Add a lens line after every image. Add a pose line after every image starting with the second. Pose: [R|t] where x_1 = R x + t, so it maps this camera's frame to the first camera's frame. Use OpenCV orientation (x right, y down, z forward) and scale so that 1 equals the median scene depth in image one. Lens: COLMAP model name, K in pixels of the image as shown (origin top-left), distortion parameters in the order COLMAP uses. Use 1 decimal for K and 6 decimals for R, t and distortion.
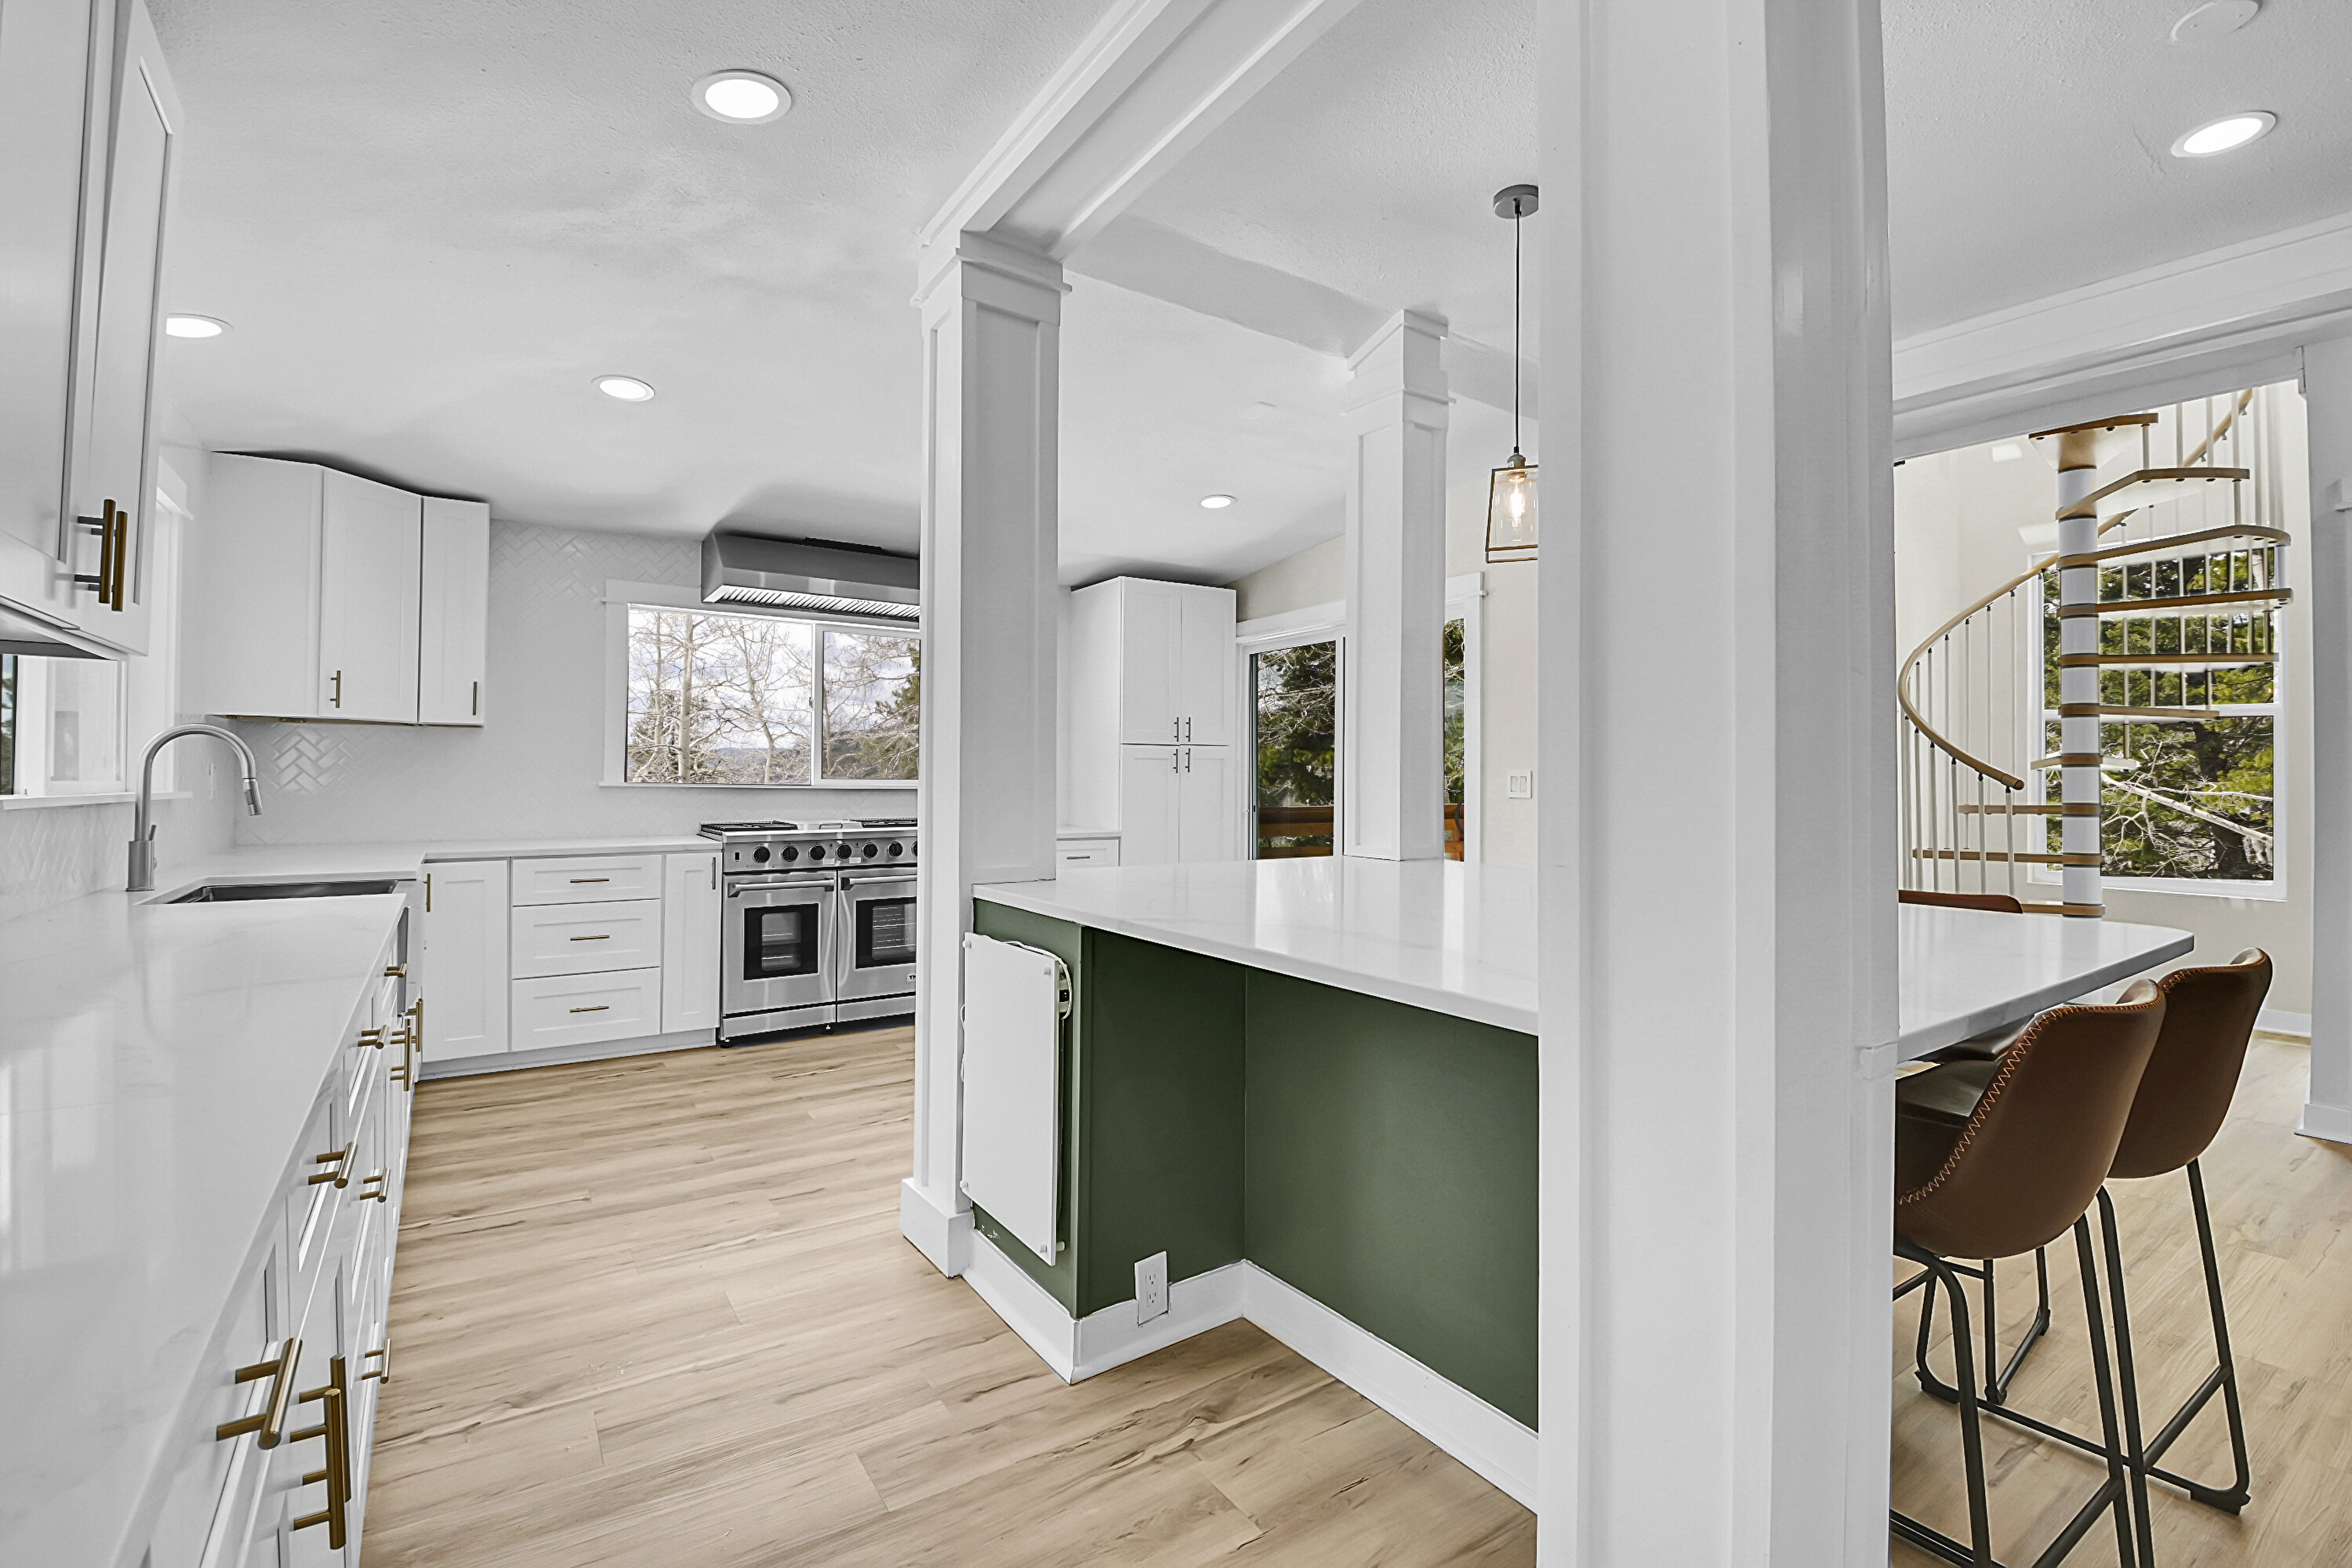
lens RADIAL K [[1065.3, 0, 1176.2], [0, 1065.3, 775.9], [0, 0, 1]] dist [0.024194, -0.026368]
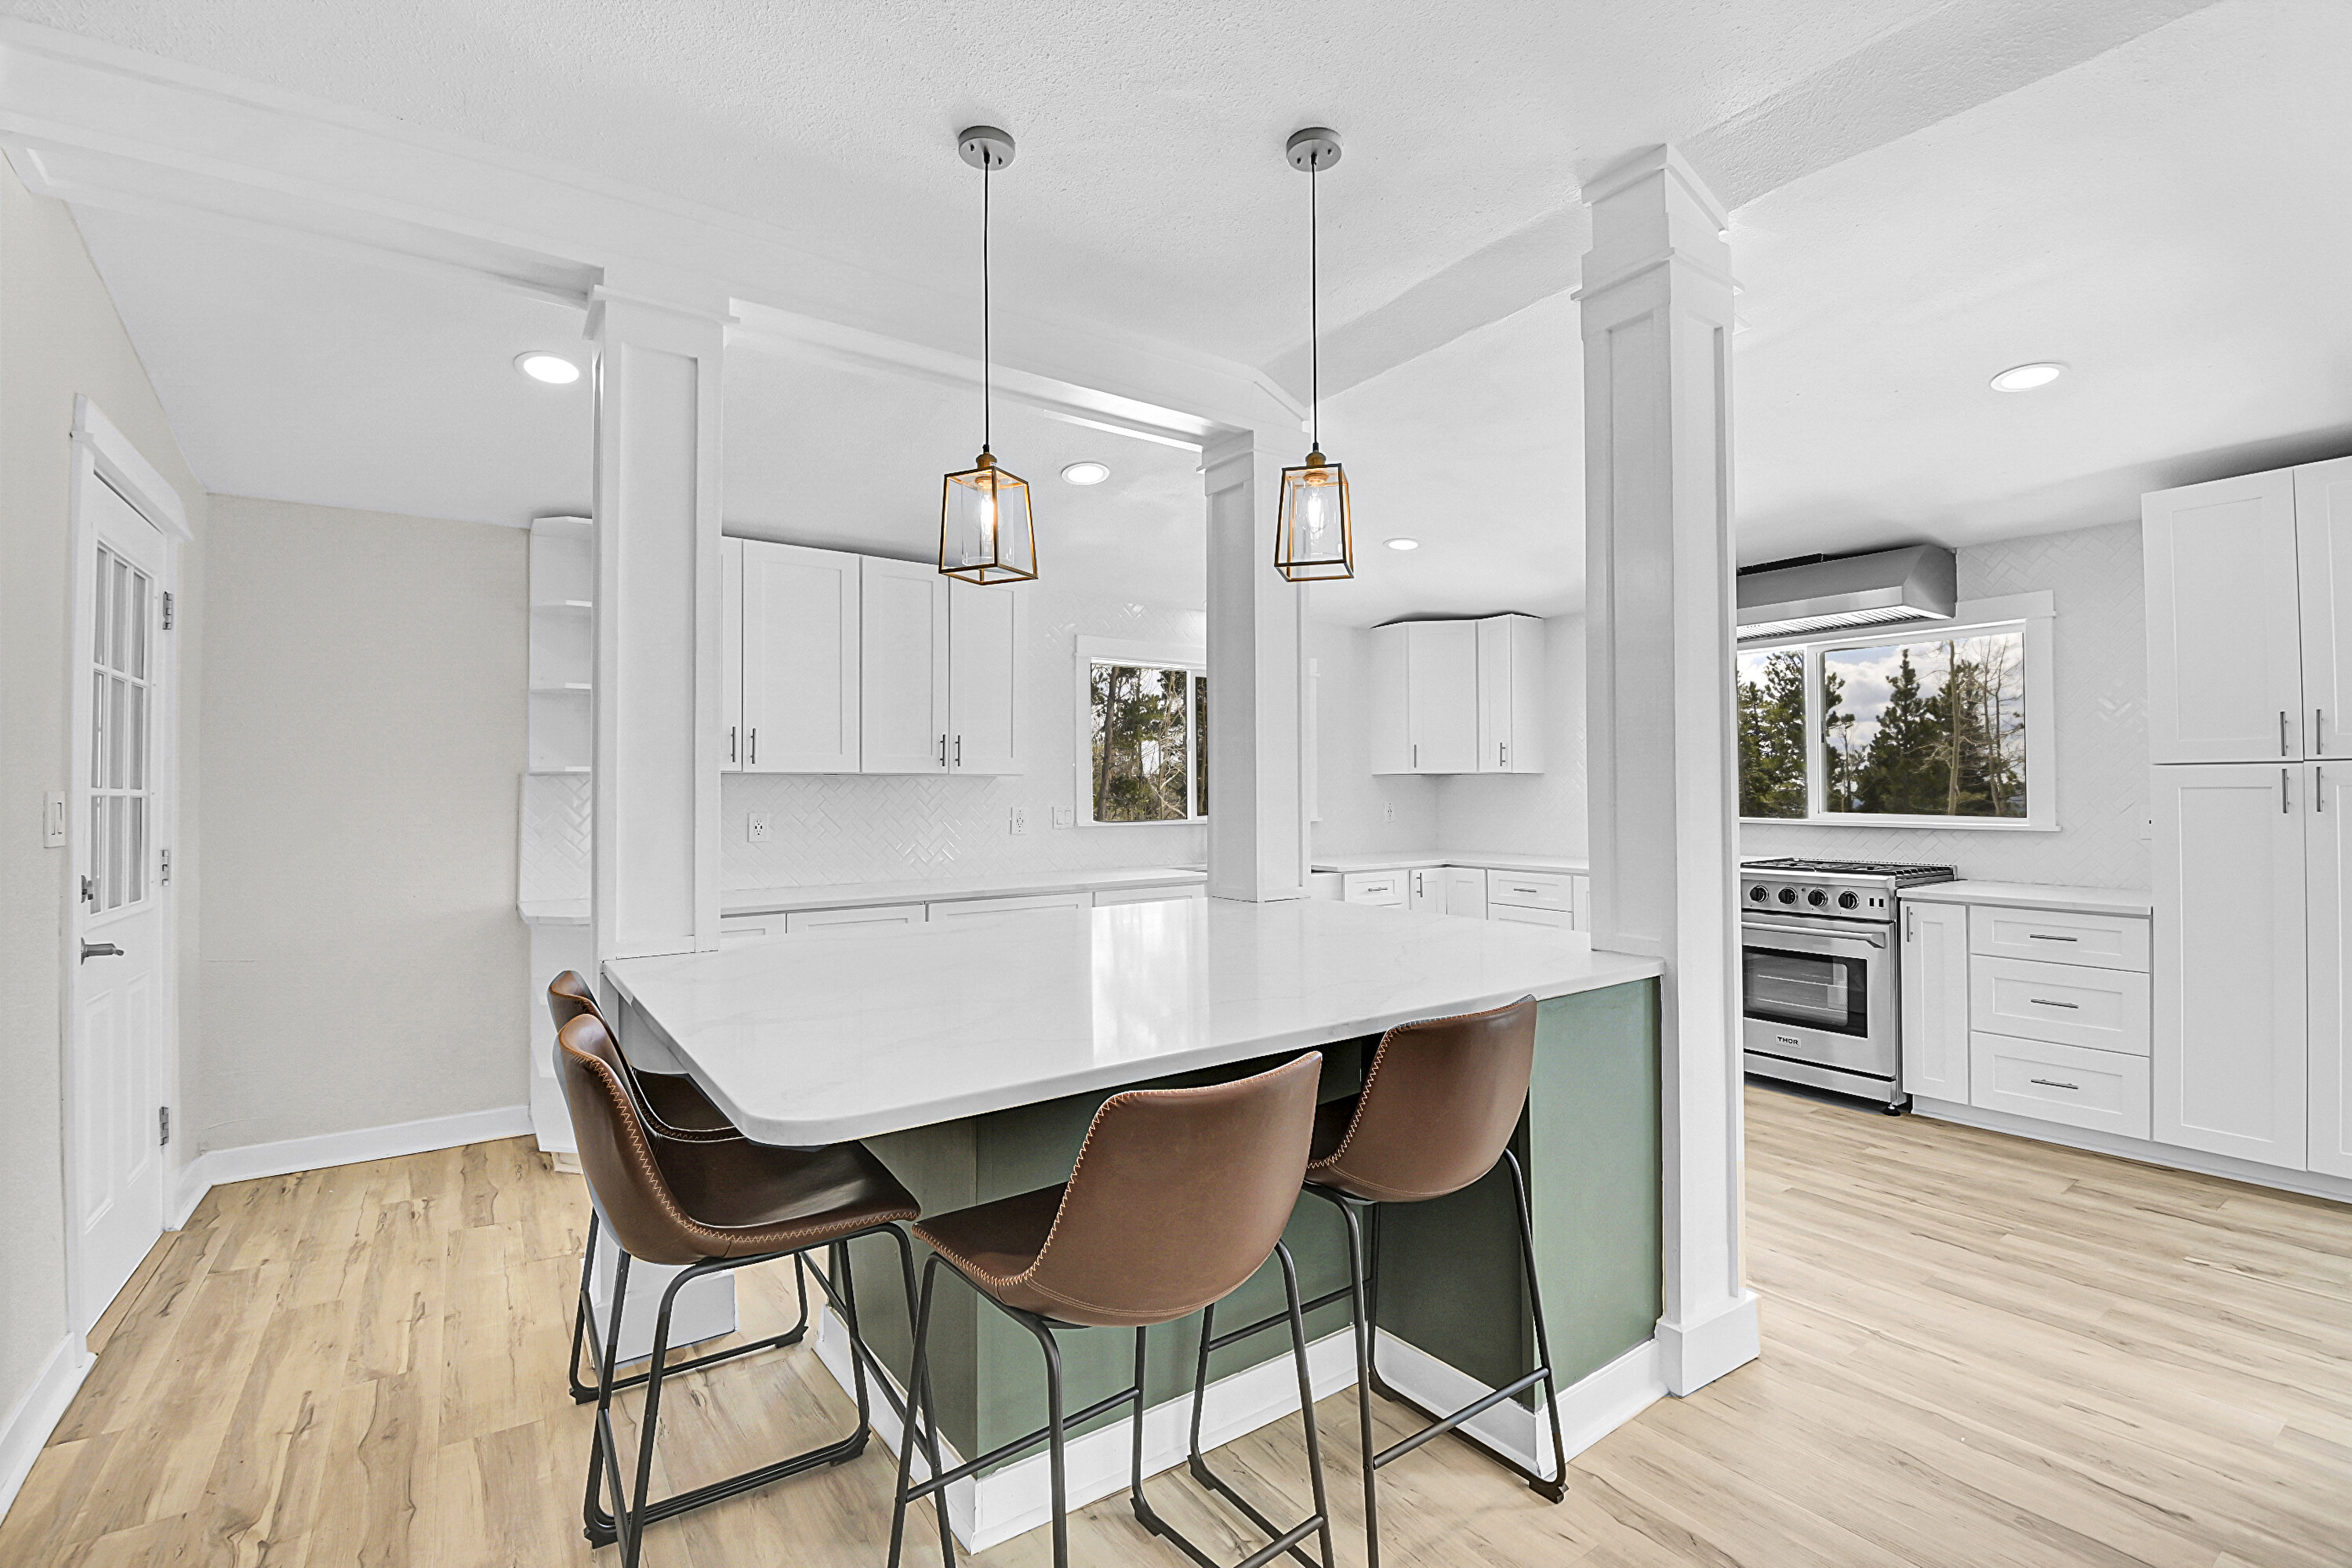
lens RADIAL K [[1040.2, 0, 1176.0], [0, 1040.2, 784.0], [0, 0, 1]] dist [0.013002, -0.025213]
pose [[0.012869, -0.012291, -0.999842, 0.849323], [0.005892, 0.999908, -0.012216, -0.023291], [0.999900, -0.005734, 0.012940, 0.660385]]
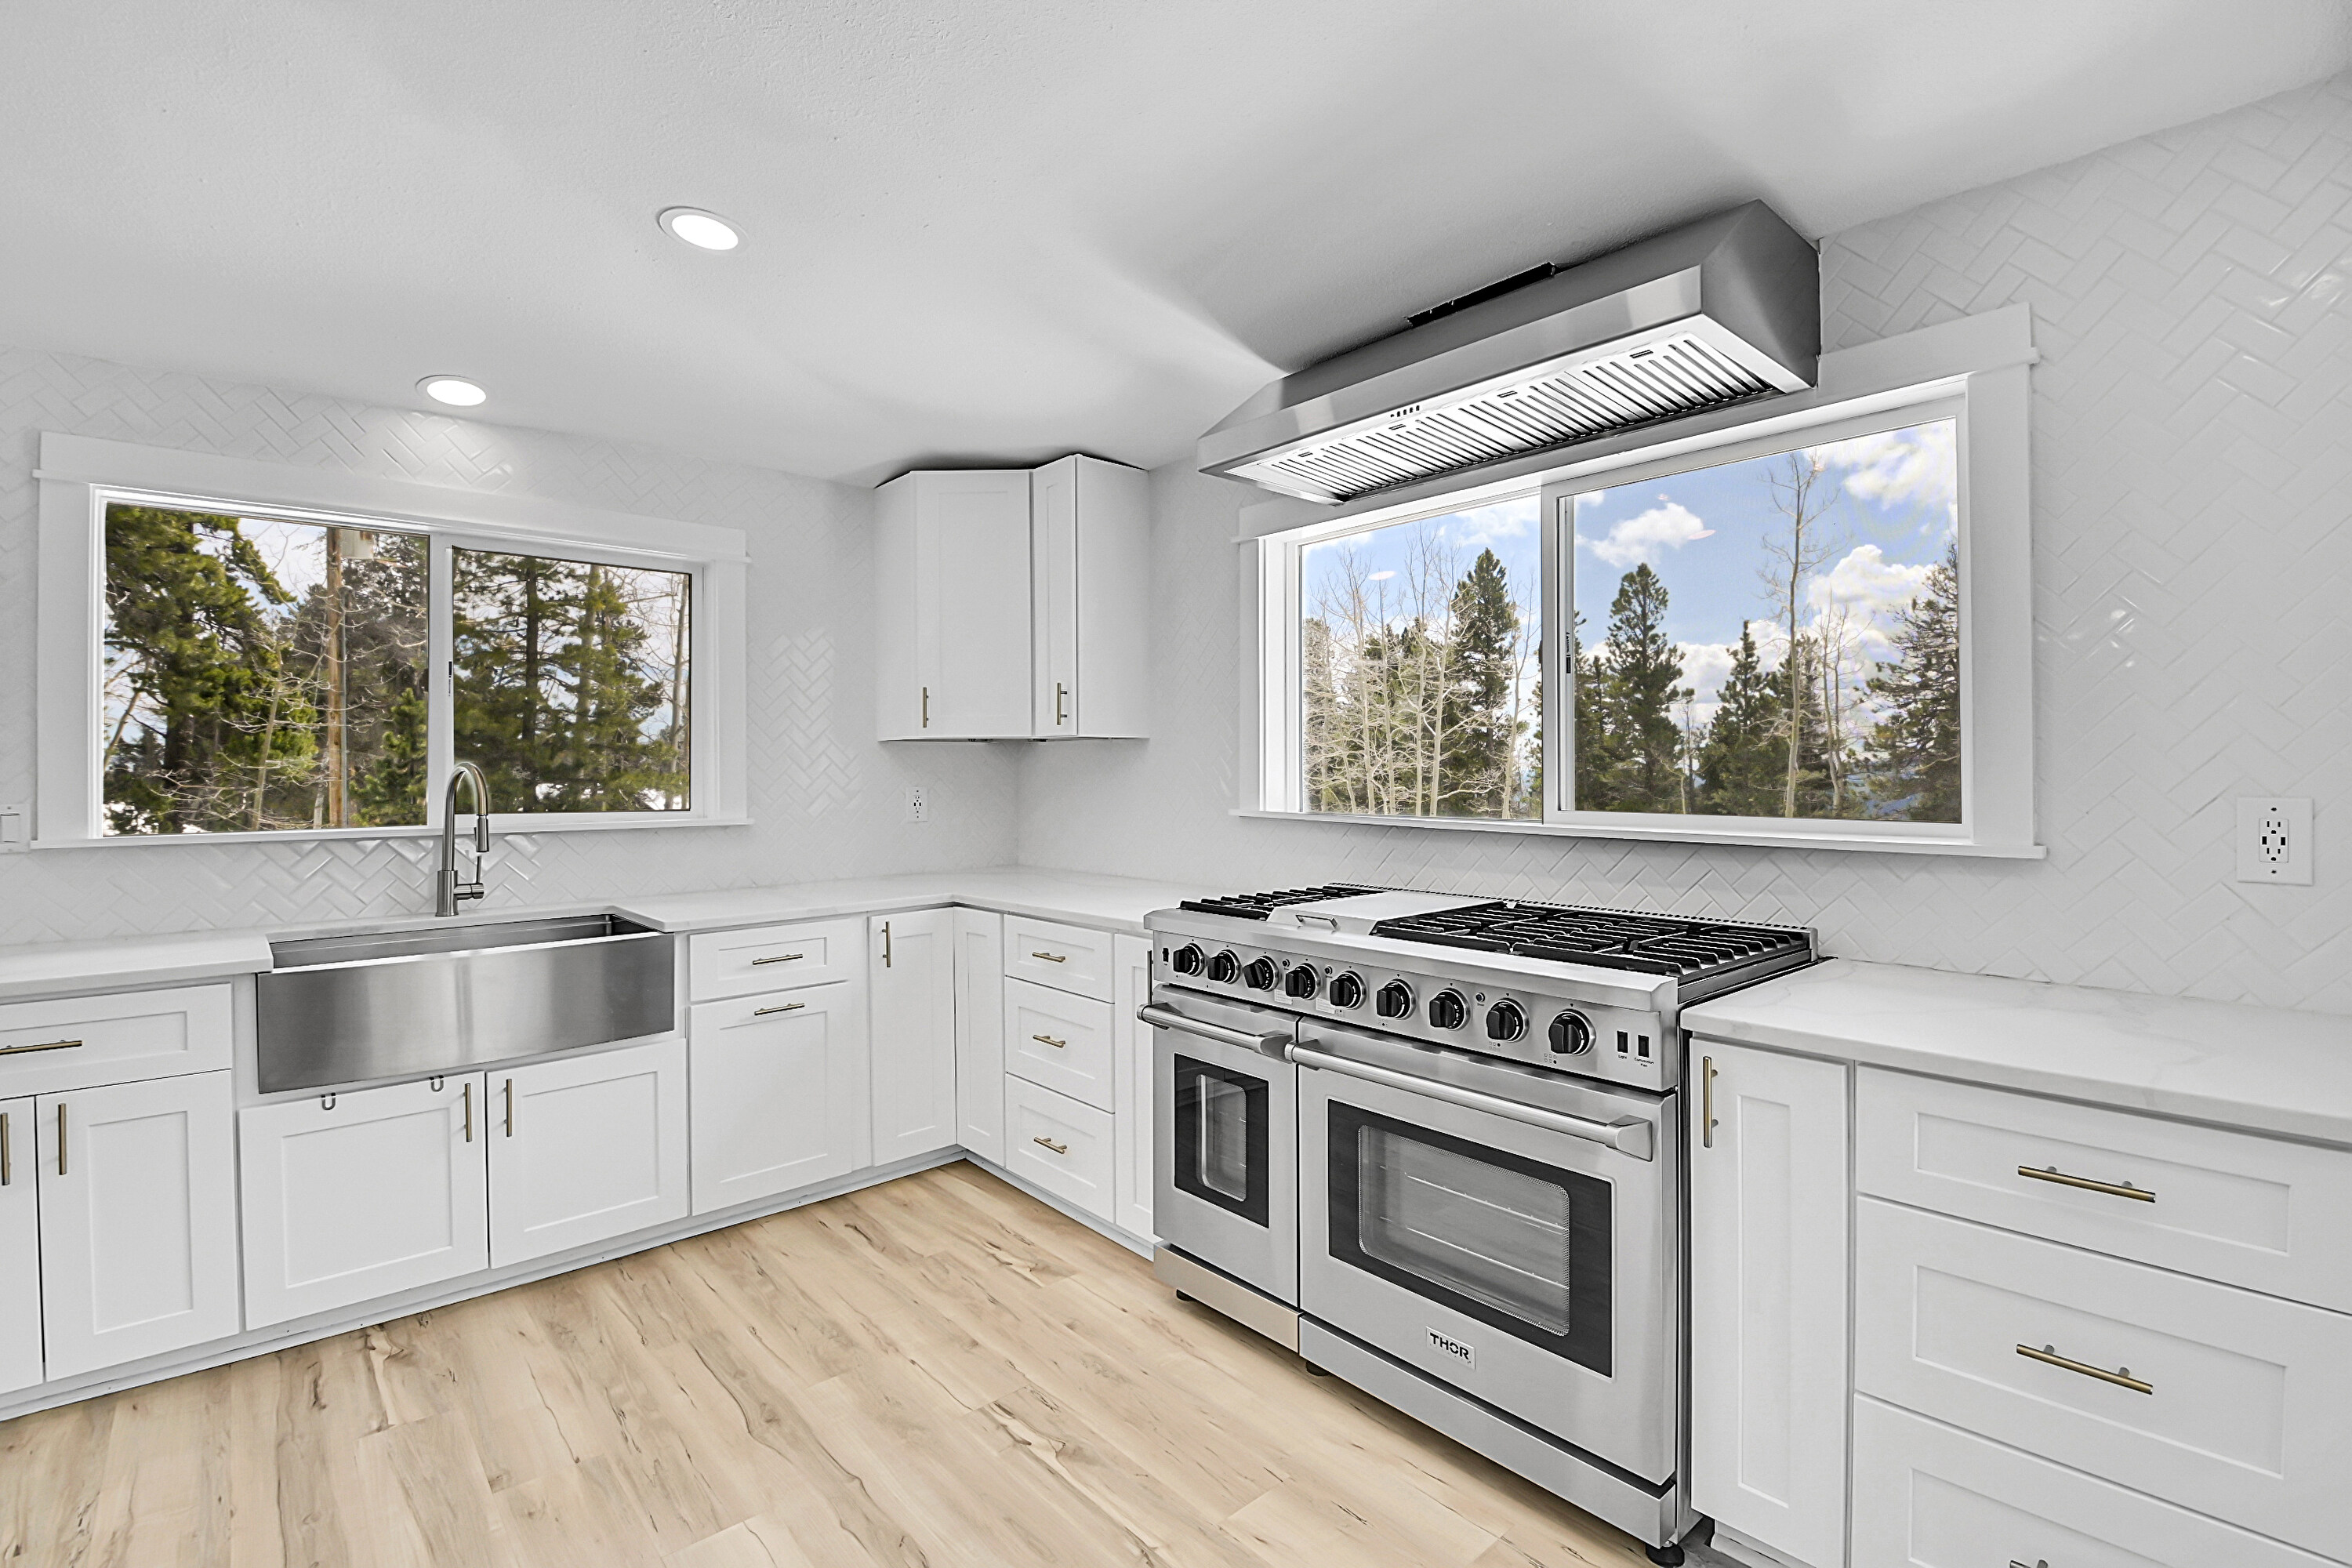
lens RADIAL K [[1065.3, 0, 1176.2], [0, 1065.3, 775.9], [0, 0, 1]] dist [0.024194, -0.026368]
pose [[0.133482, -0.000762, -0.991051, 0.168638], [0.008175, 0.999967, 0.000333, -0.022310], [0.991018, -0.008147, 0.133483, 1.171860]]
